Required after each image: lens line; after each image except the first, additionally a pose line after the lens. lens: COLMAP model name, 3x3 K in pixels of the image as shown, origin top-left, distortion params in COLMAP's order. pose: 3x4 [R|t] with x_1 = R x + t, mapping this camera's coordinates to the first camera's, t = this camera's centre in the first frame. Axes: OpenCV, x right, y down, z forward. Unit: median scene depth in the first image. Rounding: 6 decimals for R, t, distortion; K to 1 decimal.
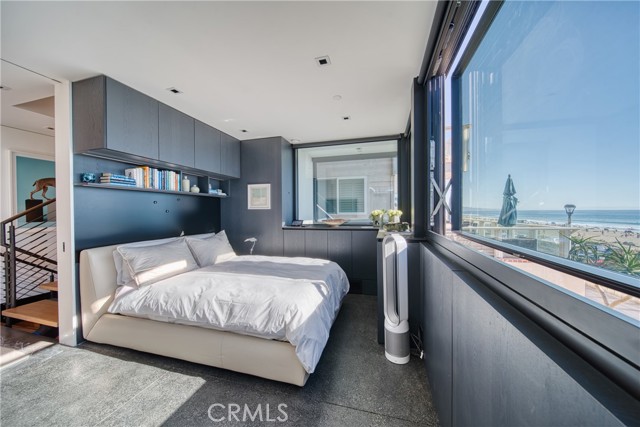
lens RADIAL K [[230.1, 0, 320.9], [0, 230.1, 214.2], [0, 0, 1]] dist [-0.002101, -0.000181]
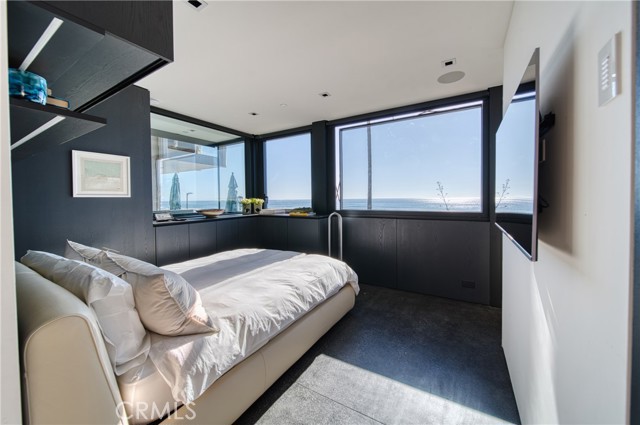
lens RADIAL K [[241.1, 0, 320.4], [0, 241.1, 203.8], [0, 0, 1]] dist [-0.000417, -0.000028]
pose [[0.254194, -0.014198, 0.967049, -0.731417], [0.014065, 0.999841, 0.010983, -0.004052], [-0.967051, 0.010810, 0.254353, 0.318533]]
